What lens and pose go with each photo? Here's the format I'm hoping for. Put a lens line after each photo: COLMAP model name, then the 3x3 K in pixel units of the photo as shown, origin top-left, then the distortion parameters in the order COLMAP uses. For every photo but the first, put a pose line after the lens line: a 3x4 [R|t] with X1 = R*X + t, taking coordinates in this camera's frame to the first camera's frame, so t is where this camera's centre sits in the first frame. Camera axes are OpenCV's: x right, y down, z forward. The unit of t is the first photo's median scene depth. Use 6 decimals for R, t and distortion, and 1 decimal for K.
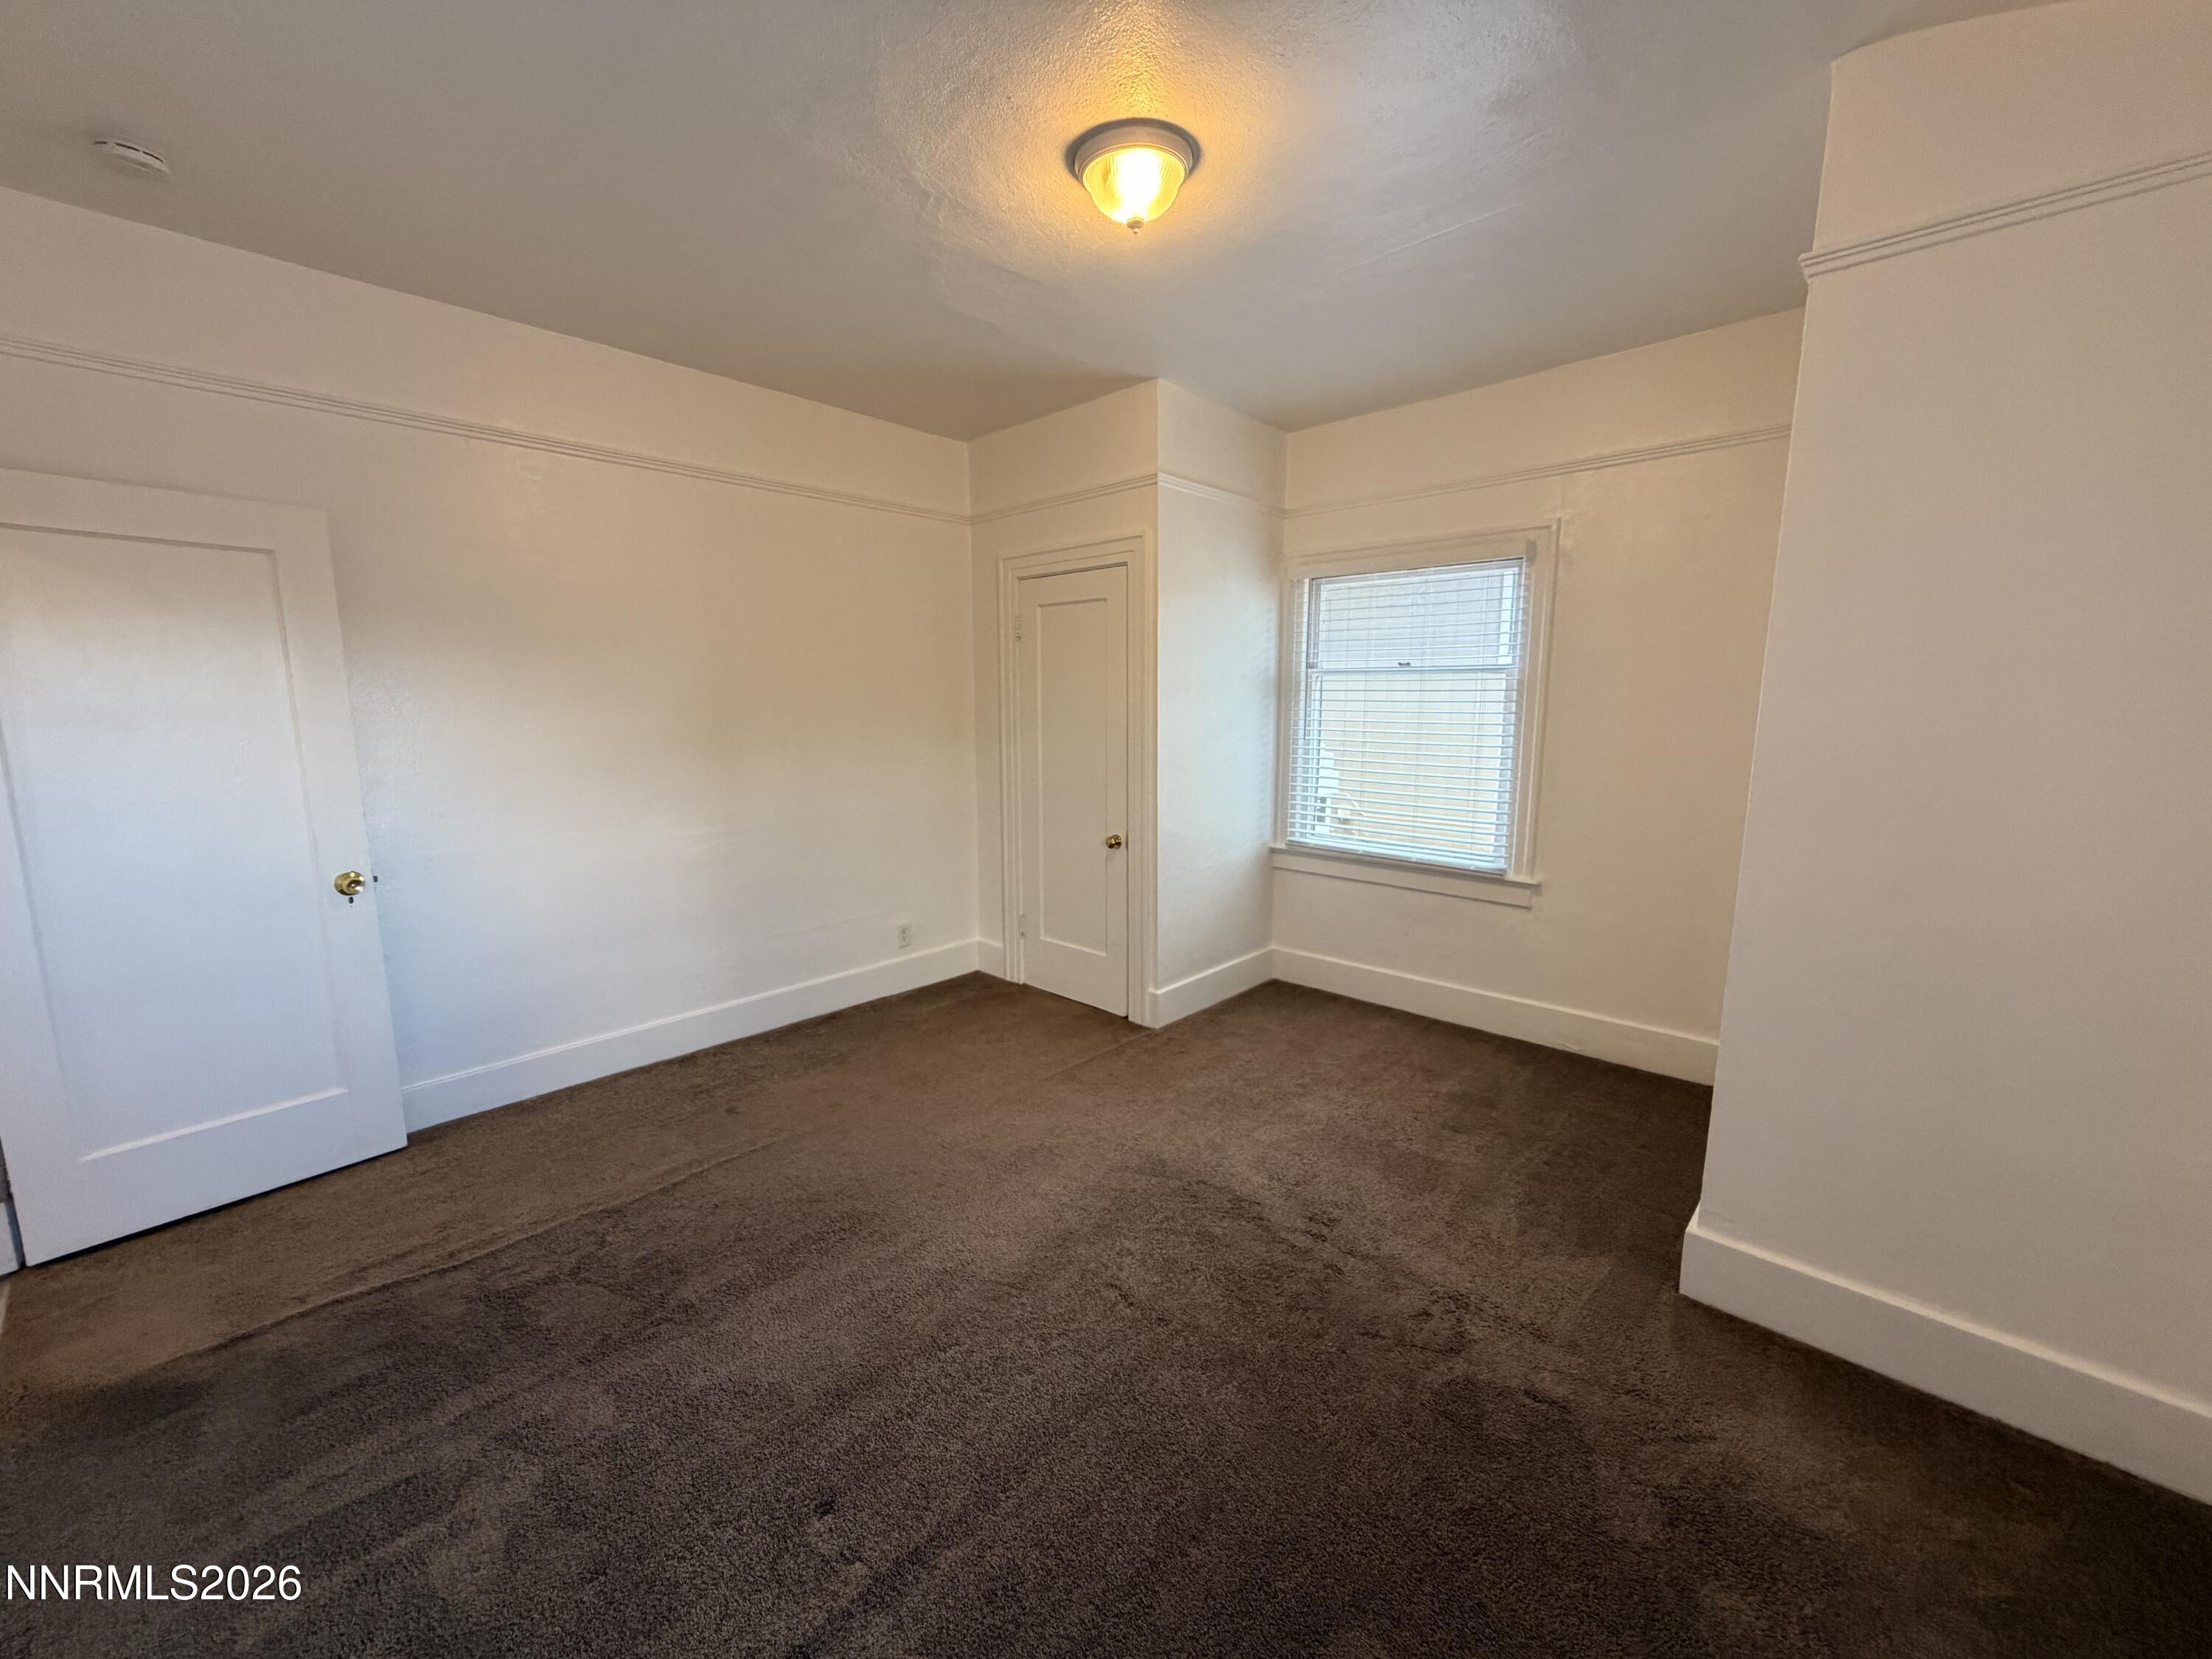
lens RADIAL K [[879.7, 0, 1099.9], [0, 879.7, 831.8], [0, 0, 1]] dist [-0.002407, -0.000320]
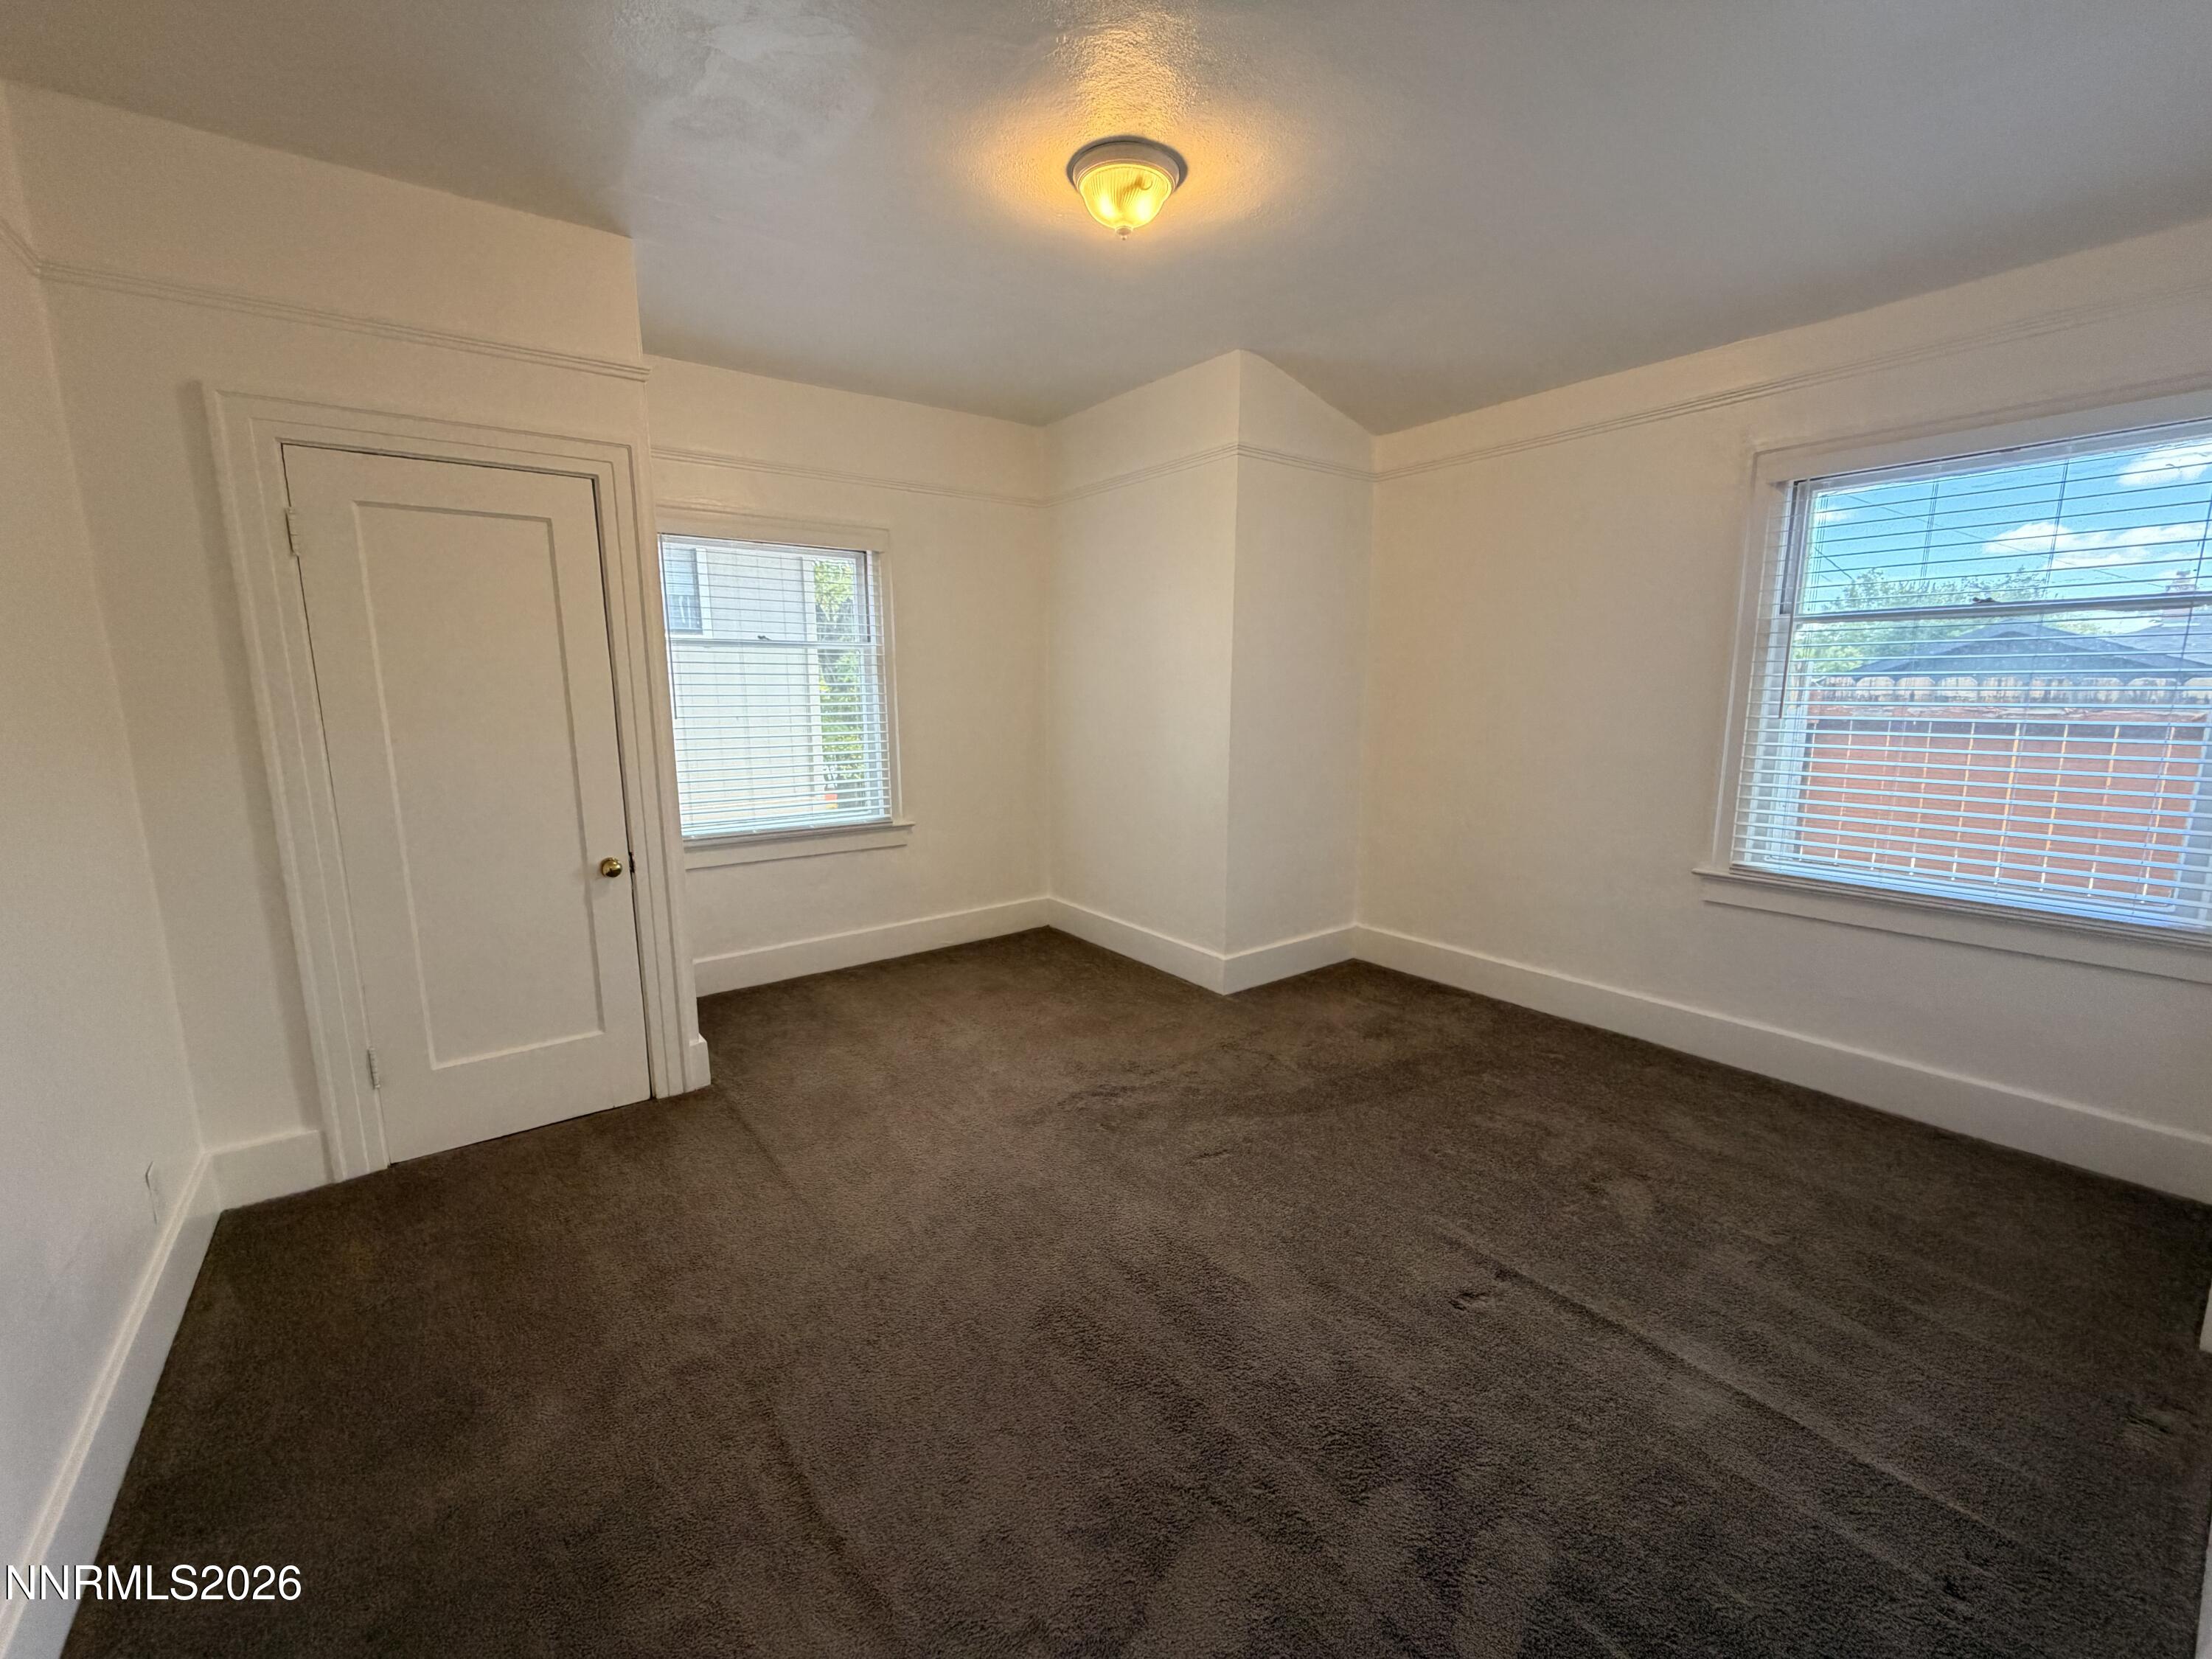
lens RADIAL K [[879.7, 0, 1099.9], [0, 879.7, 831.8], [0, 0, 1]] dist [-0.002407, -0.000320]
pose [[0.170745, -0.164186, 0.971540, -0.642811], [0.152442, 0.978549, 0.138579, -0.059036], [-0.973451, 0.124442, 0.192111, 0.500545]]
